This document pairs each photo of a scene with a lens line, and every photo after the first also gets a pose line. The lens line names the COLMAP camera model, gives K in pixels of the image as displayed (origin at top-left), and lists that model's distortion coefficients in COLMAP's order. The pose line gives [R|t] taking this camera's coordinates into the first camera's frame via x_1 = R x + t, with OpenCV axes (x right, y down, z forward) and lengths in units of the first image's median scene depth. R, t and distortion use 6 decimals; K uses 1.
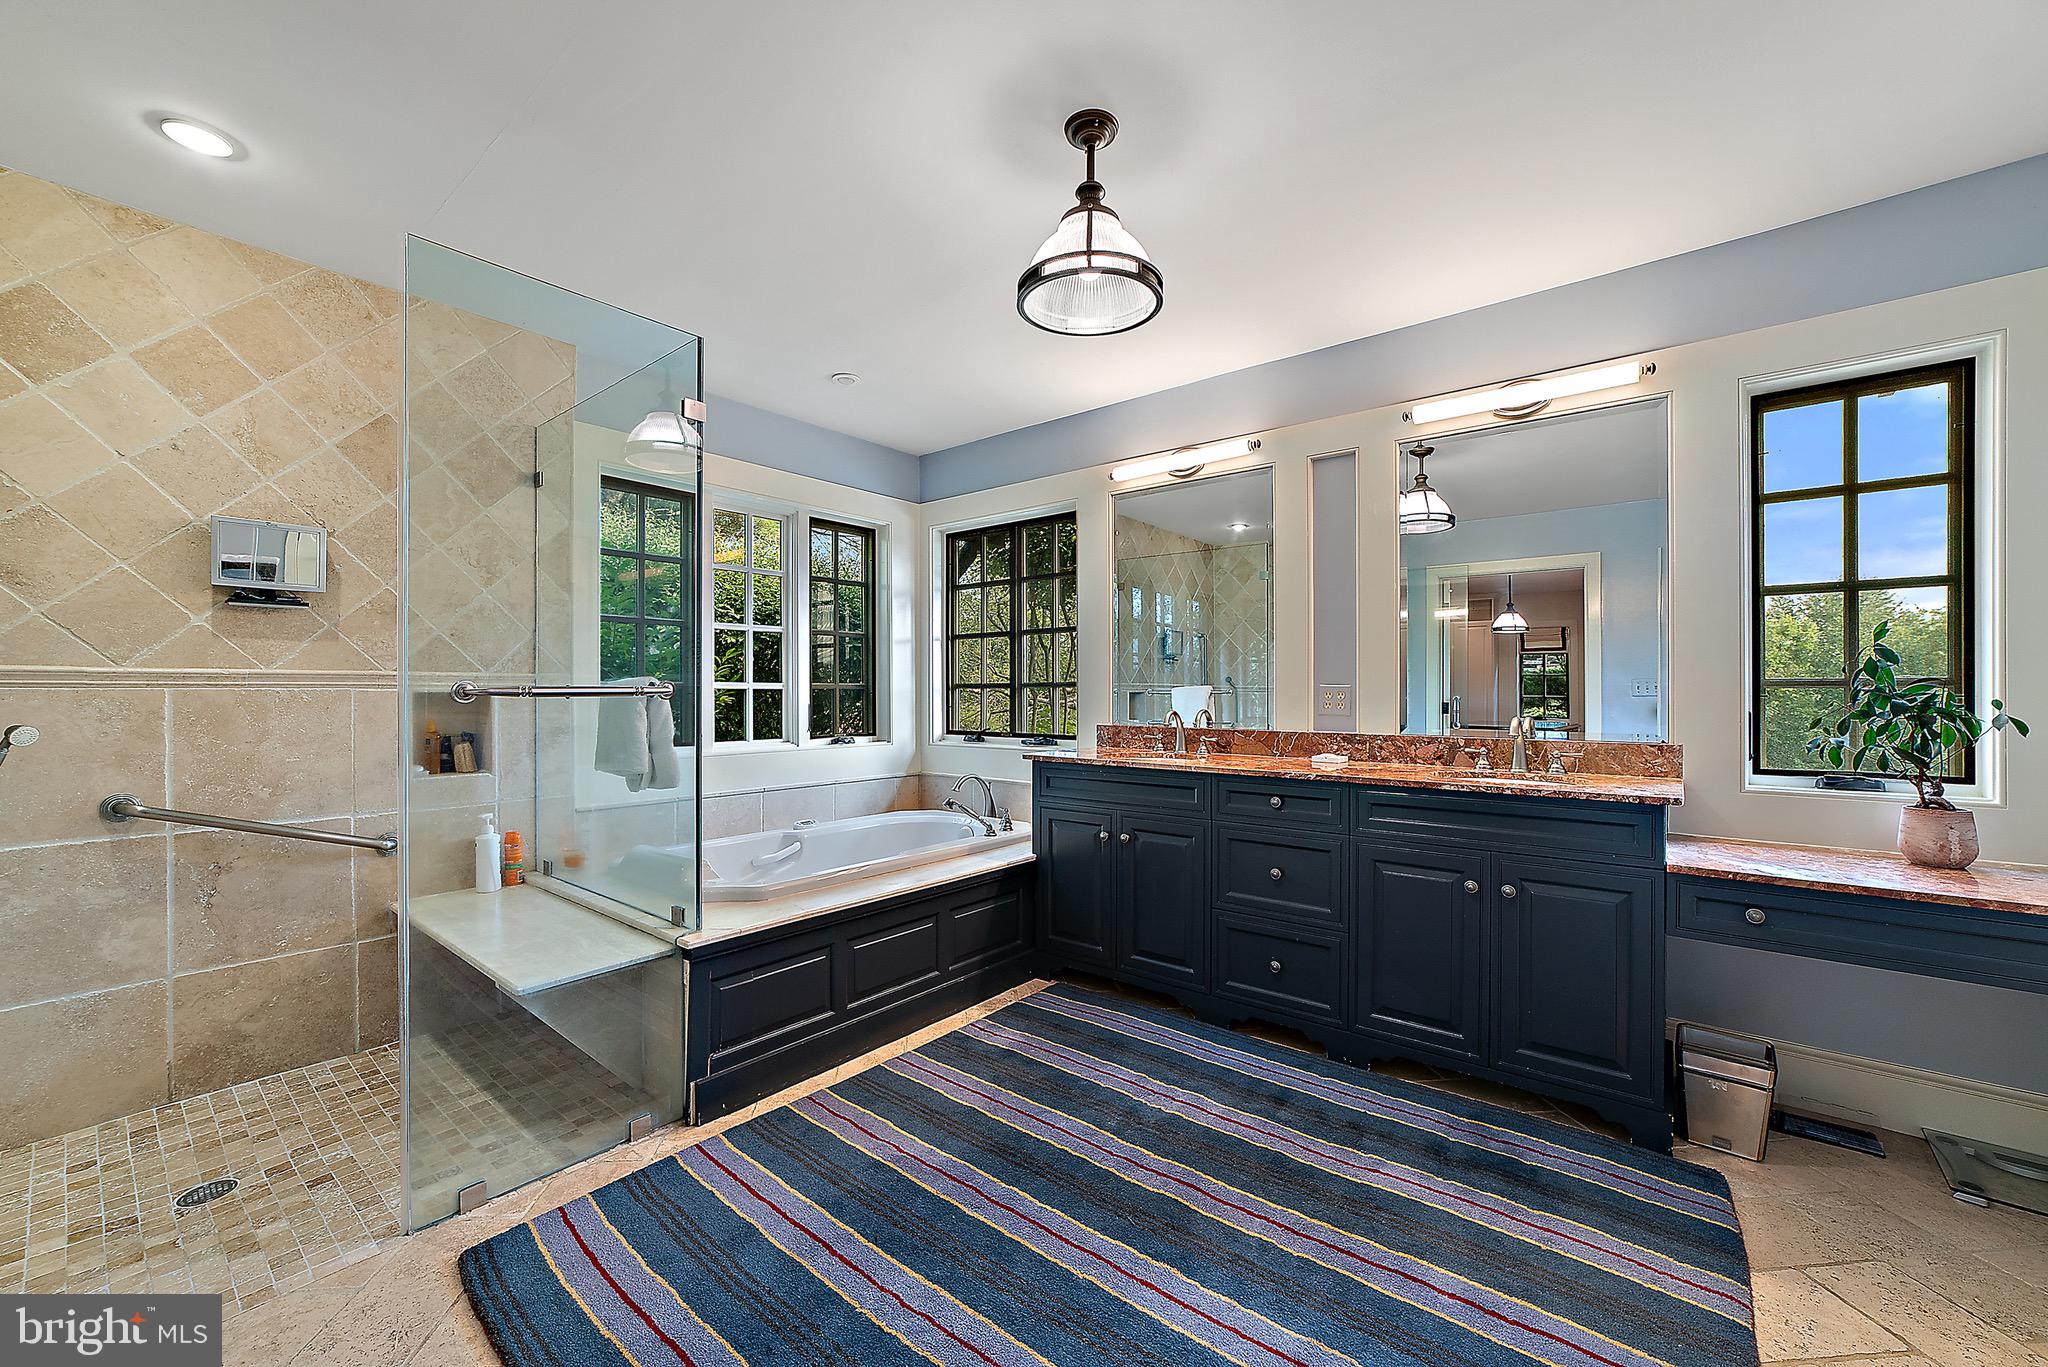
lens RADIAL K [[799.6, 0, 1004.0], [0, 799.6, 694.2], [0, 0, 1]] dist [-0.013375, 0.001152]
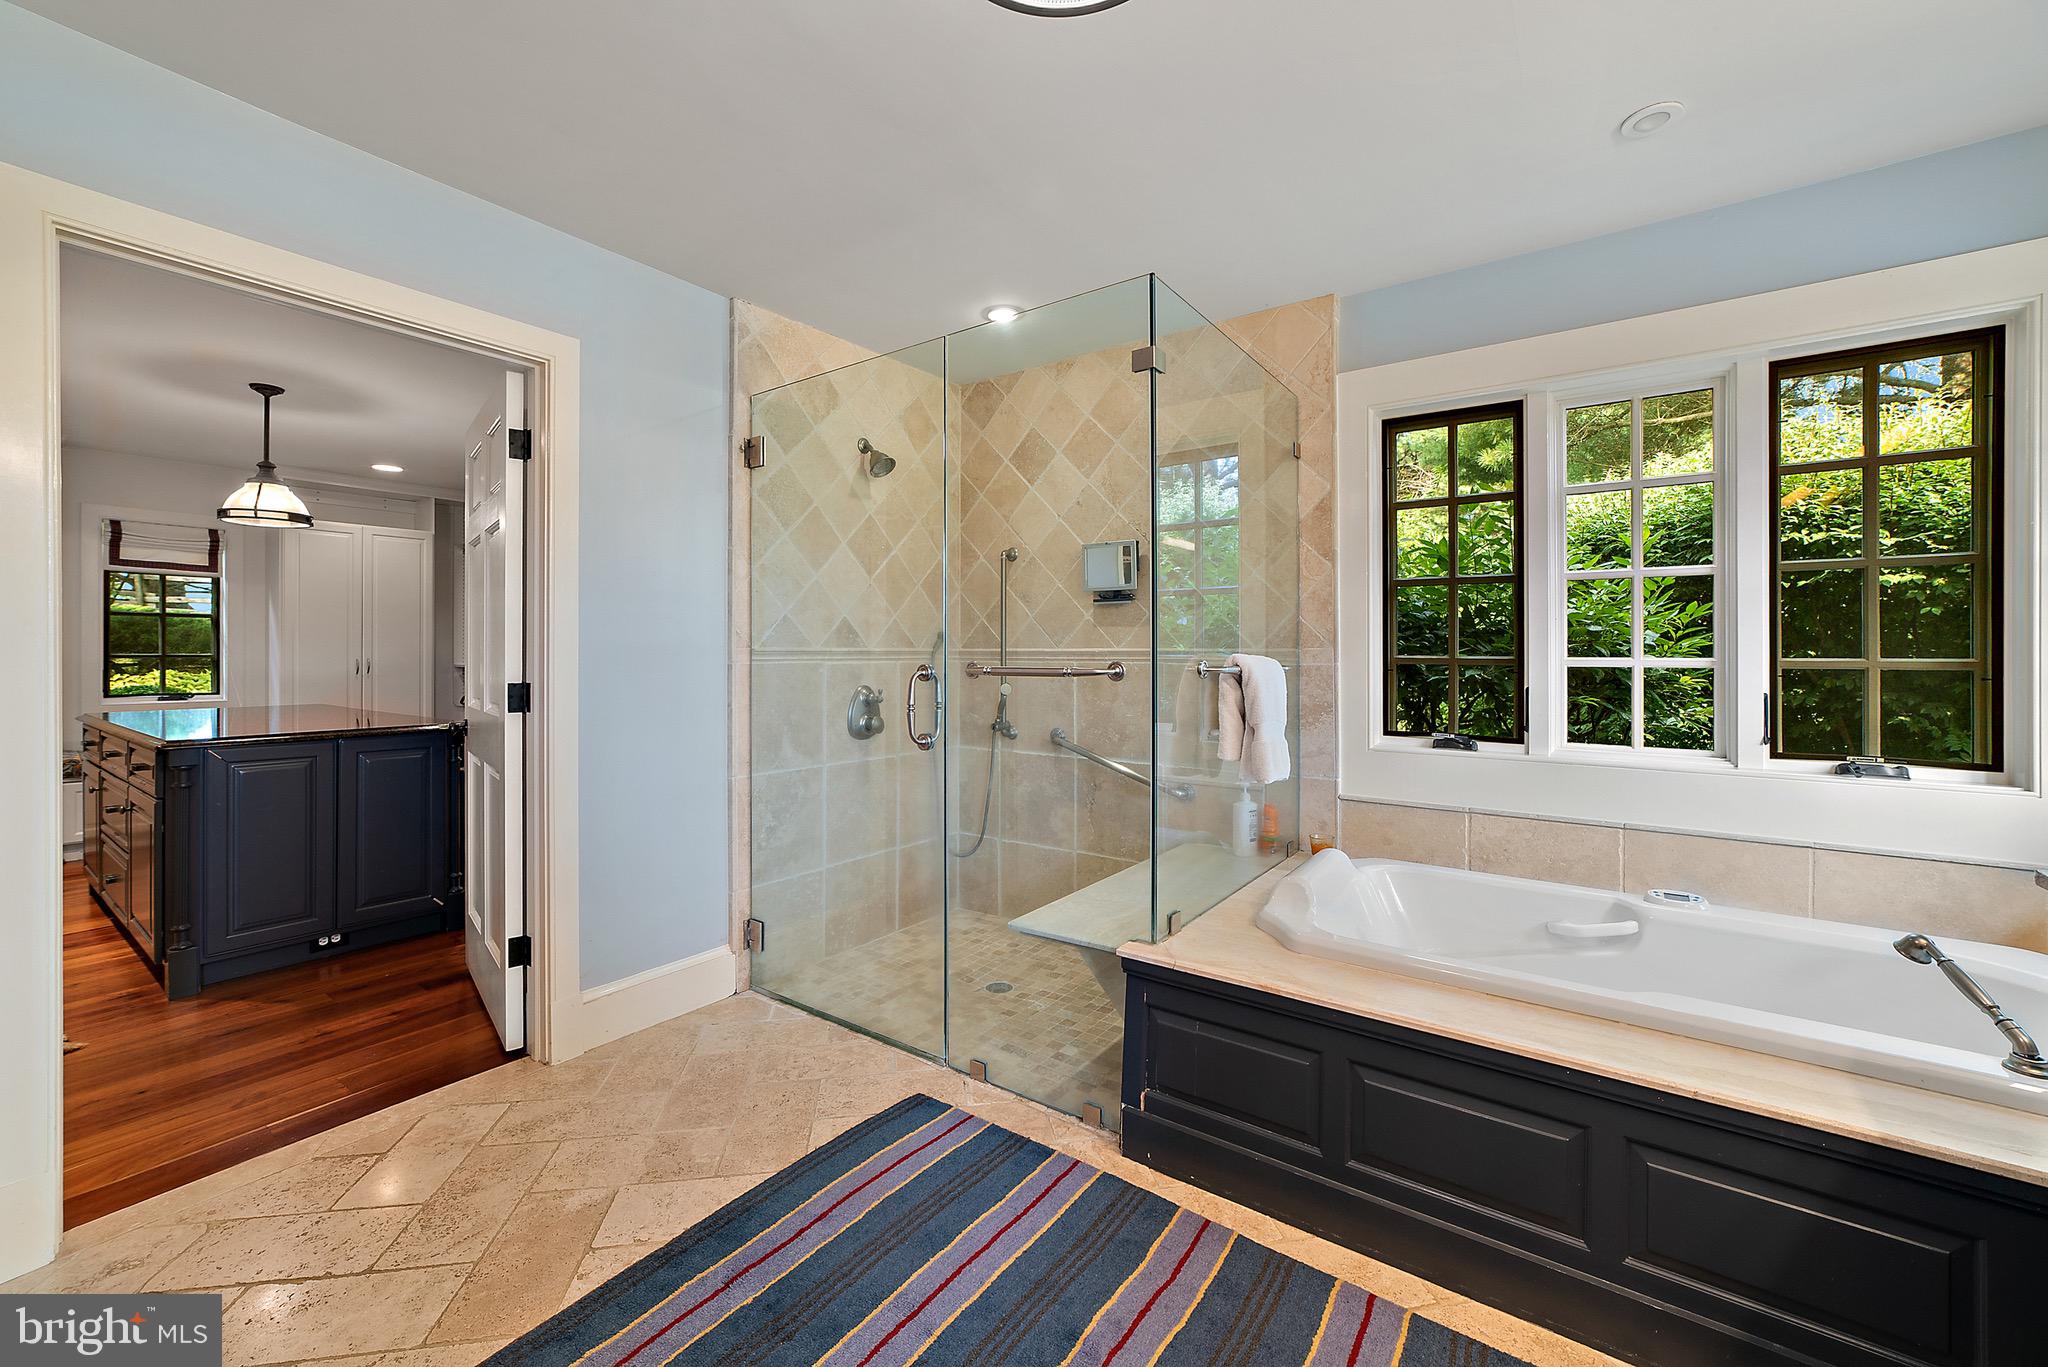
lens RADIAL K [[799.6, 0, 1015.3], [0, 799.6, 651.7], [0, 0, 1]] dist [-0.013375, 0.001152]
pose [[0.088825, -0.002609, -0.996044, 0.455250], [-0.010907, 0.999934, -0.003592, -0.019310], [0.995988, 0.011182, 0.088790, 0.718206]]
